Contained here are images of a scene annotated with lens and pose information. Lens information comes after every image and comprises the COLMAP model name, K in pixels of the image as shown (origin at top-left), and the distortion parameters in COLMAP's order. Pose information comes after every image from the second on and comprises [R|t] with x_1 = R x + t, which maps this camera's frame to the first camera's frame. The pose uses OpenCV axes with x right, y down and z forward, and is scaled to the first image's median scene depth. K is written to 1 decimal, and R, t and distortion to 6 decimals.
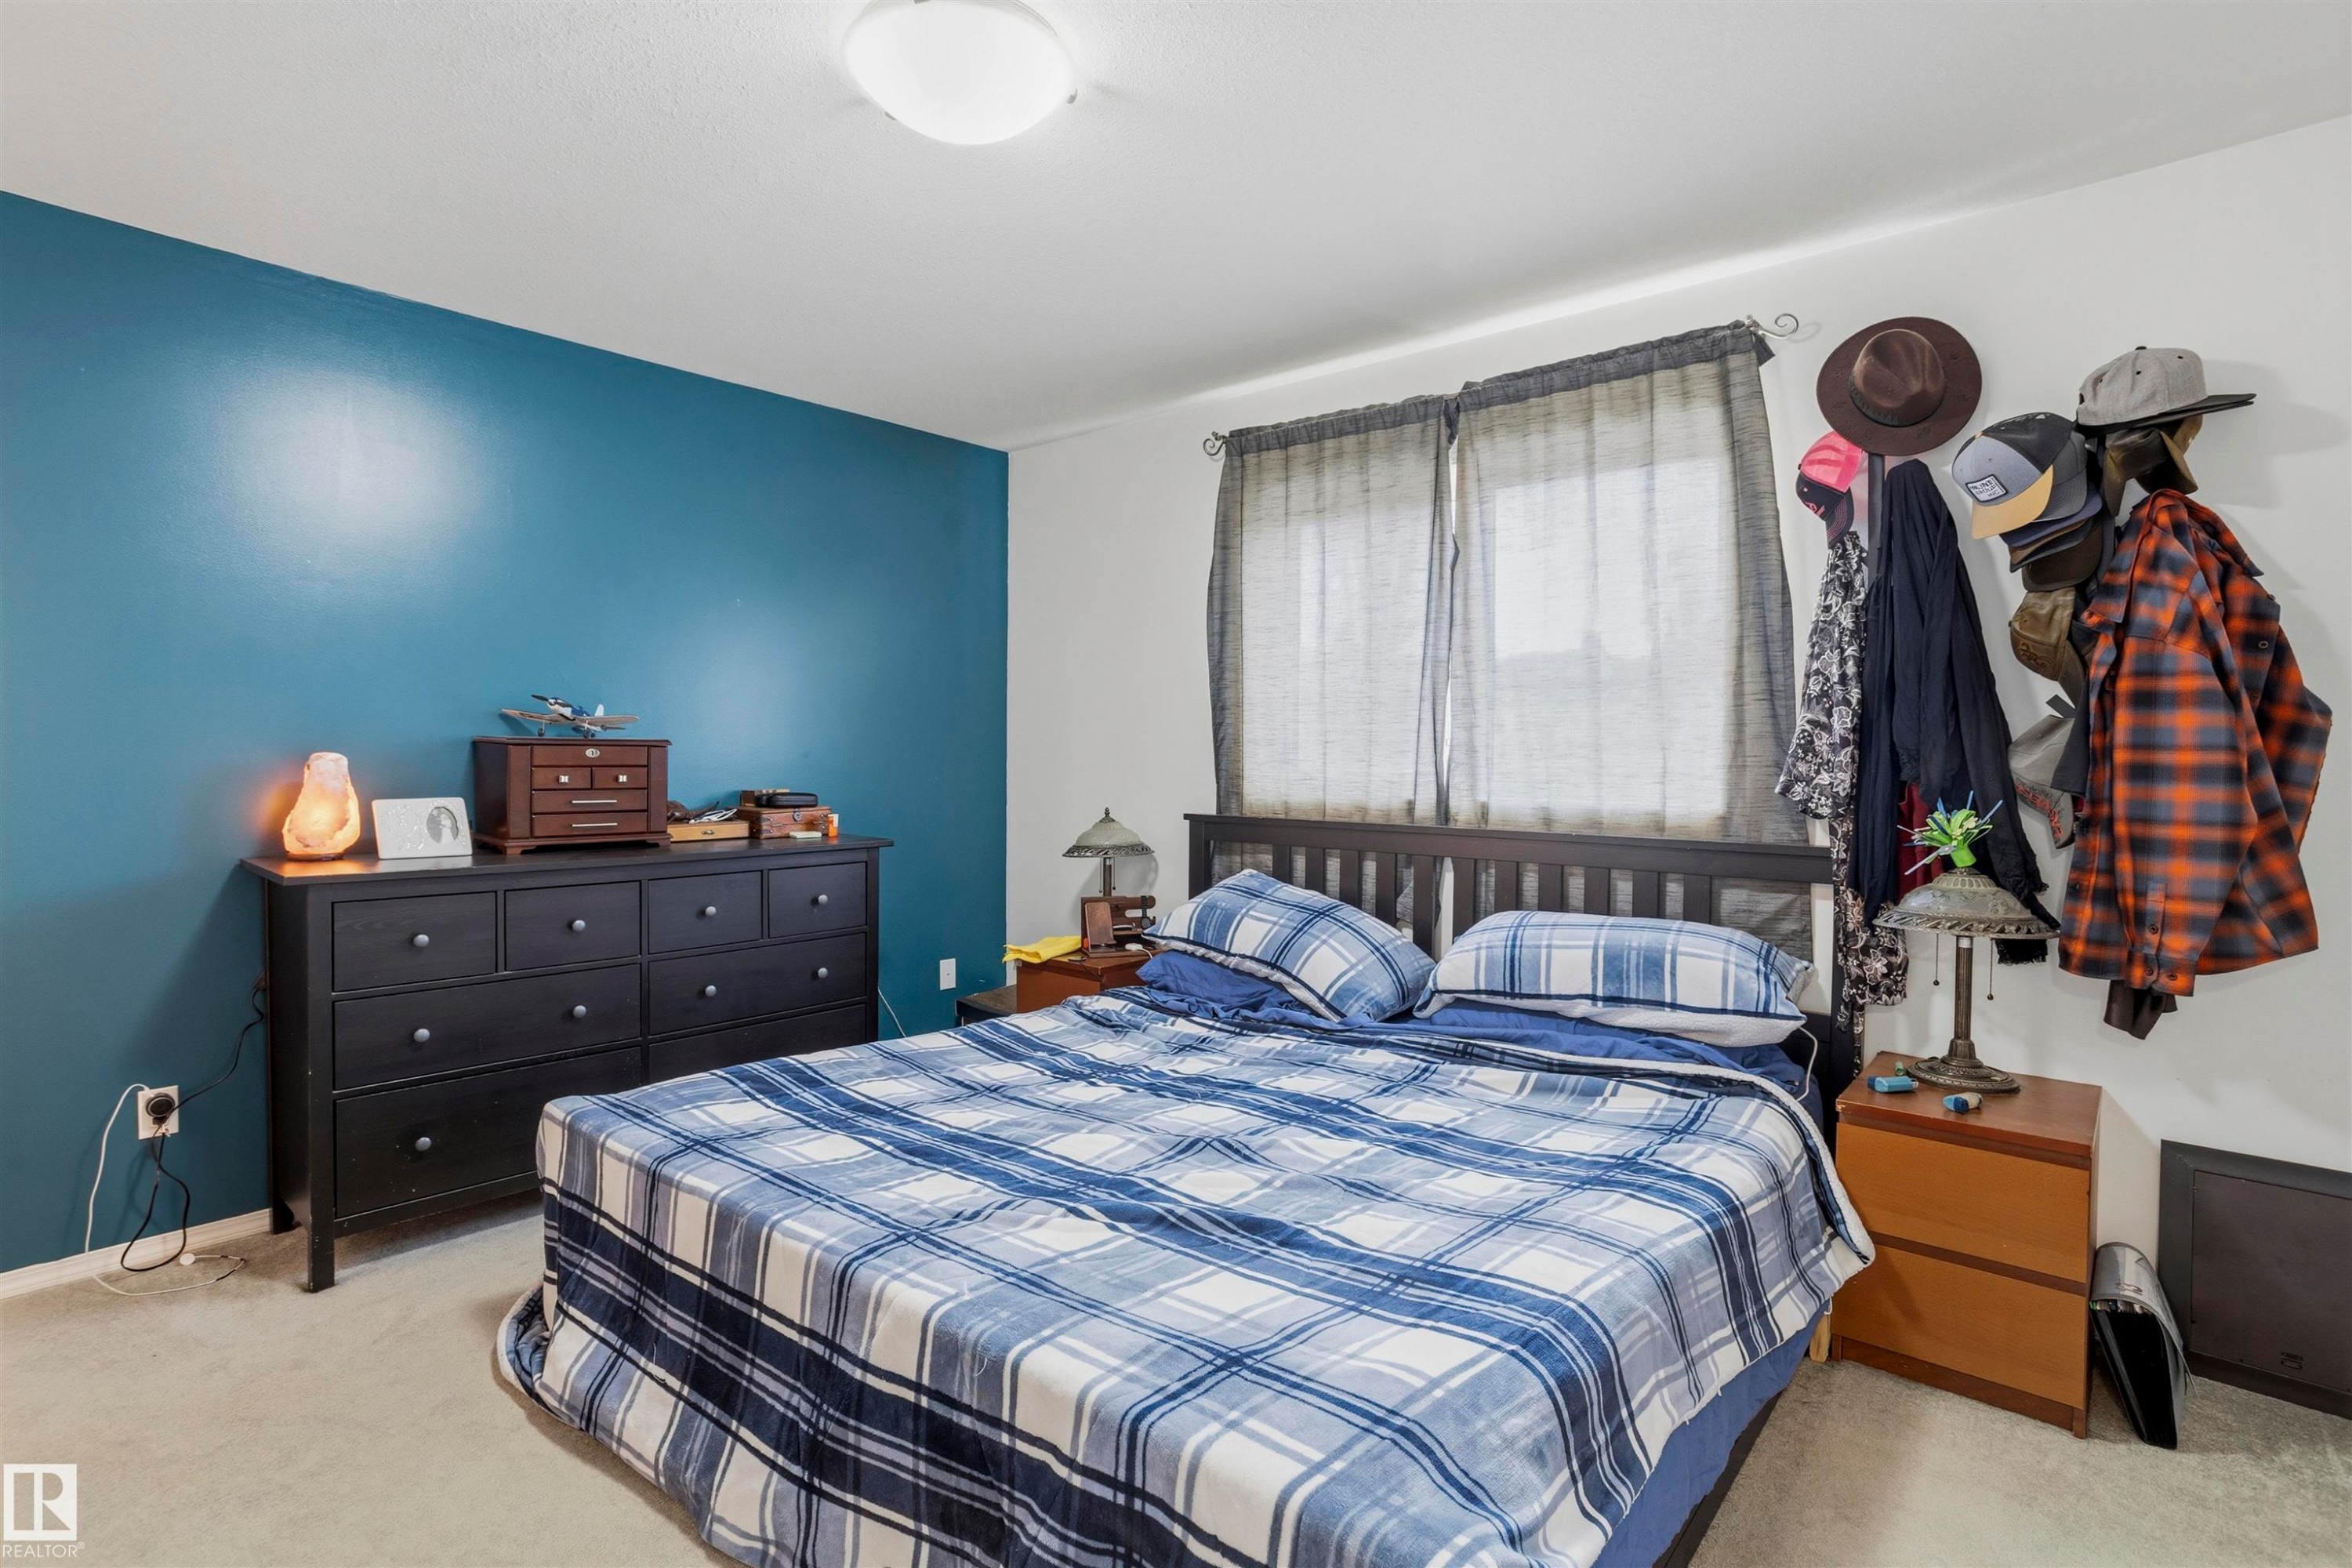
lens RADIAL K [[1138.5, 0, 1176.0], [0, 1138.5, 784.0], [0, 0, 1]] dist [-0.053955, 0.036201]
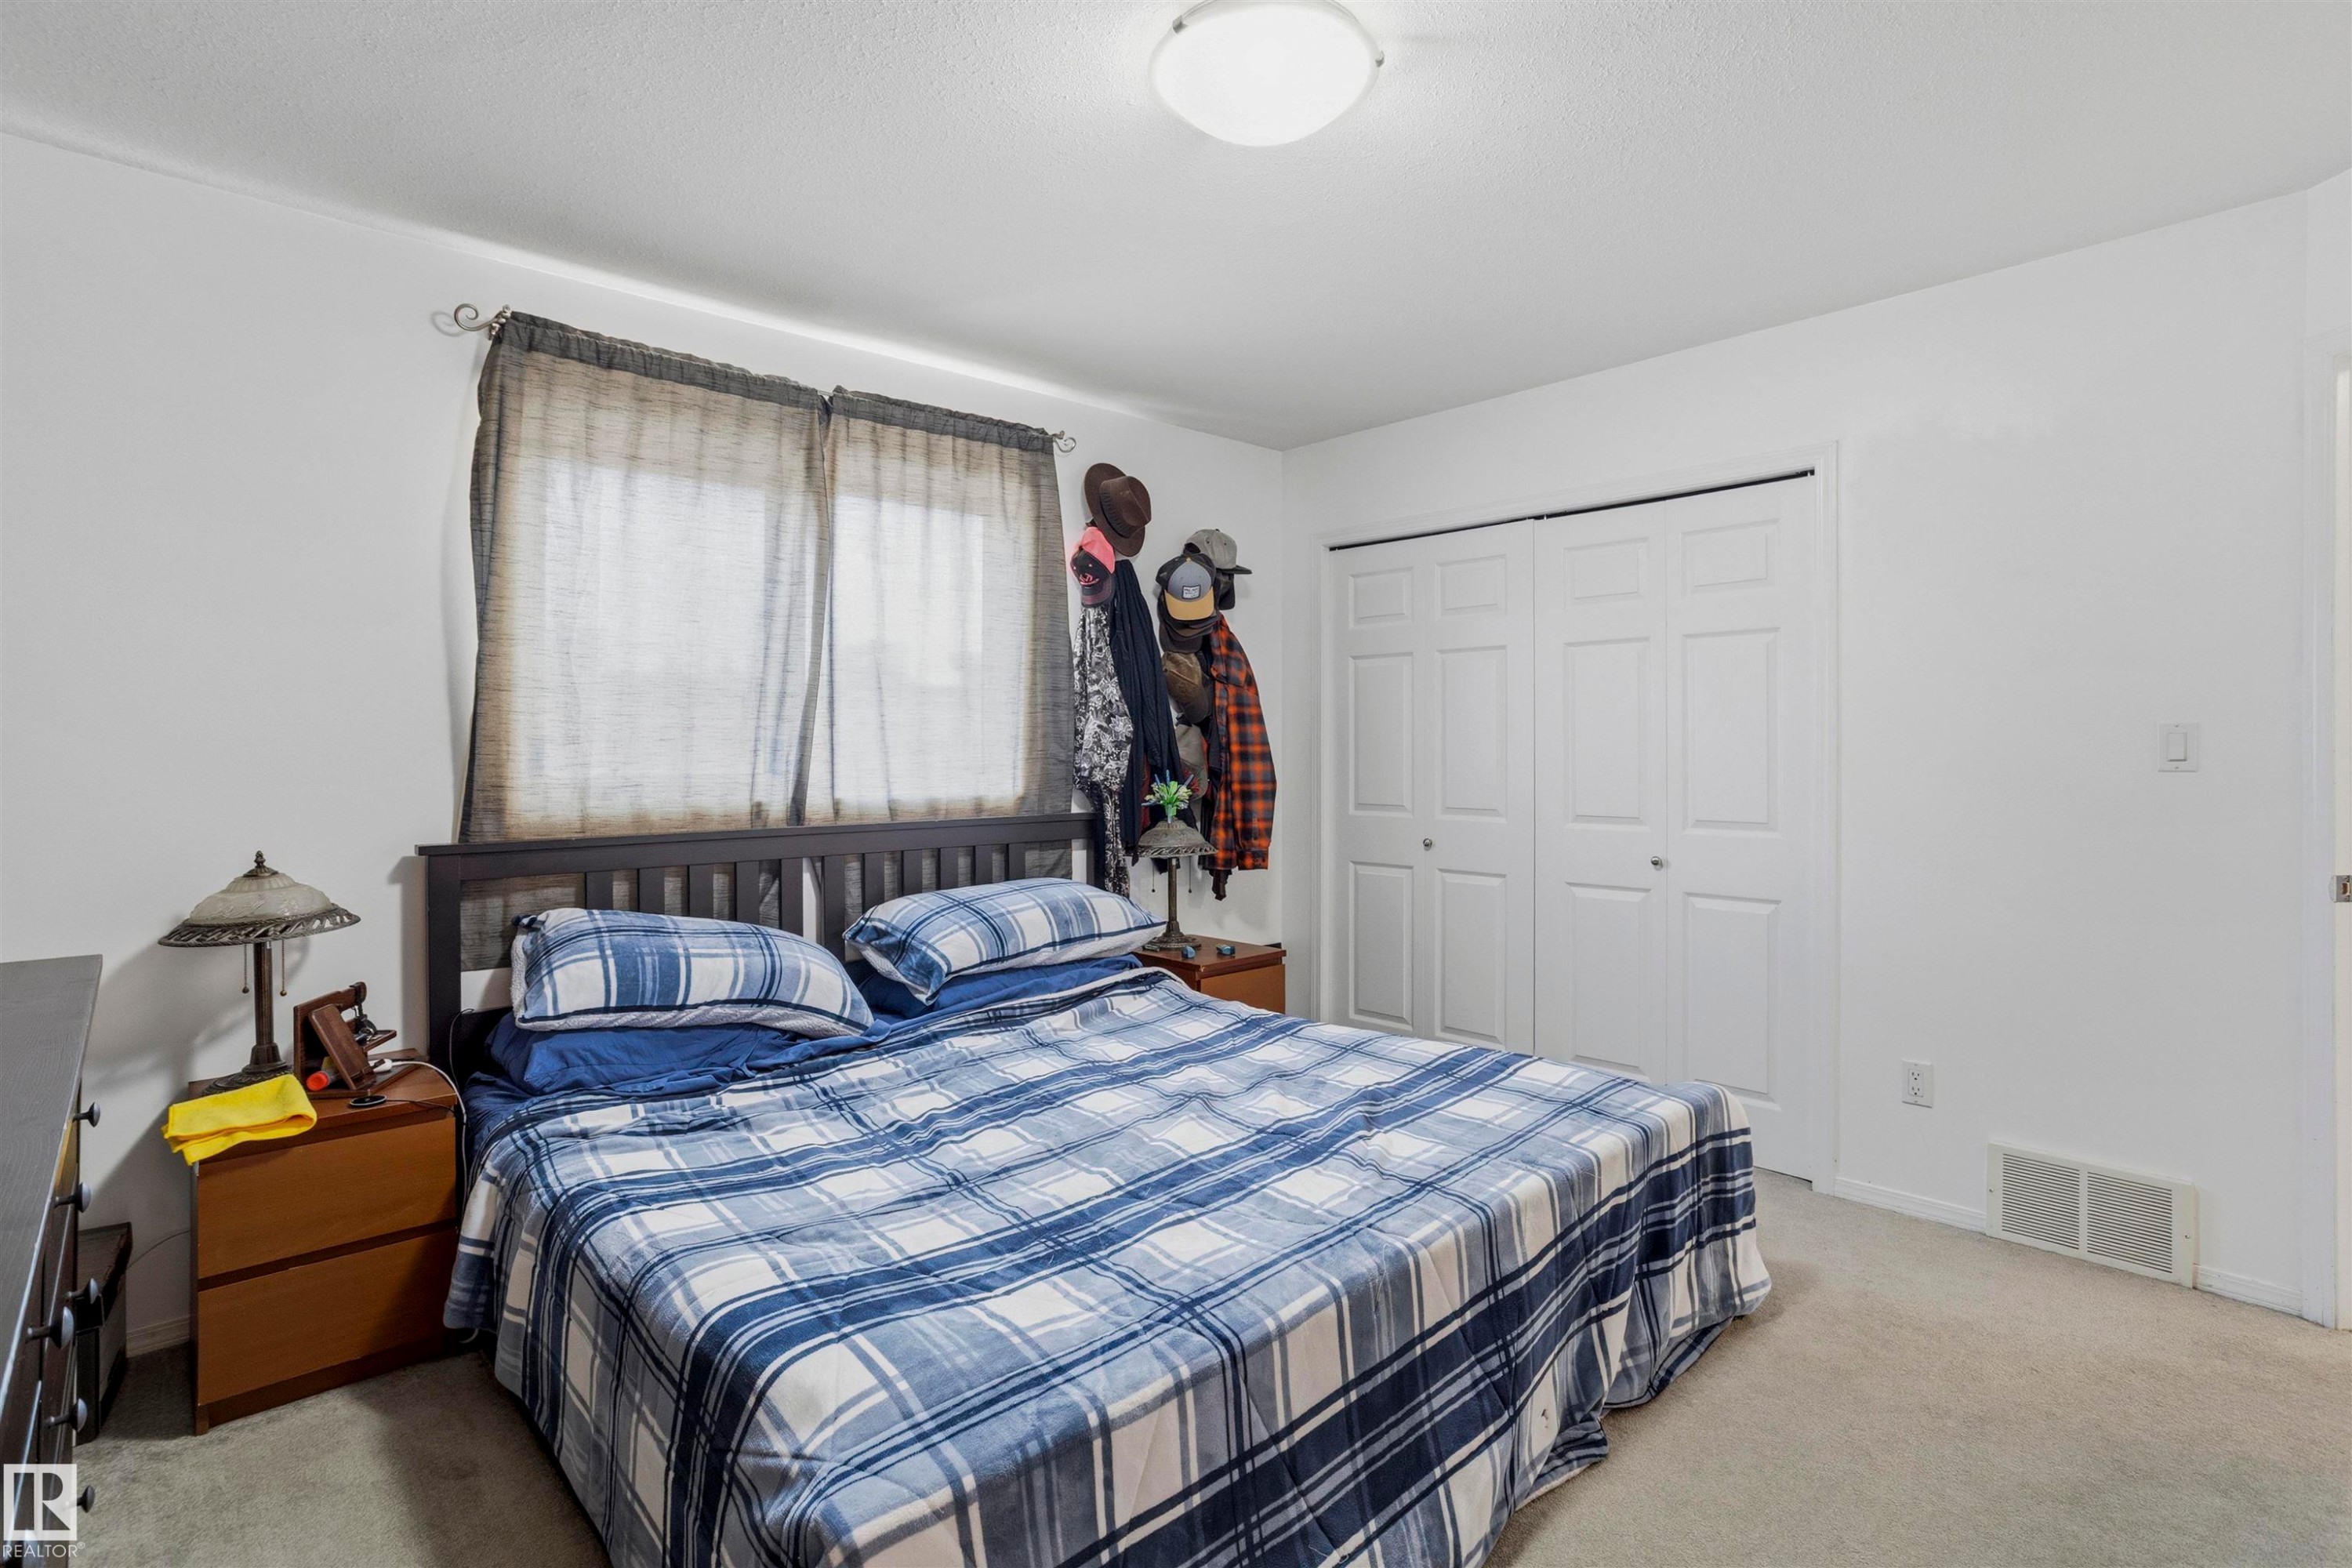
lens RADIAL K [[1116.4, 0, 1179.9], [0, 1116.4, 752.1], [0, 0, 1]] dist [0.001017, 0.019799]
pose [[0.155081, -0.009624, 0.987855, -0.782638], [0.035163, 0.999373, 0.004216, -0.022657], [-0.987276, 0.034083, 0.155323, 0.623476]]
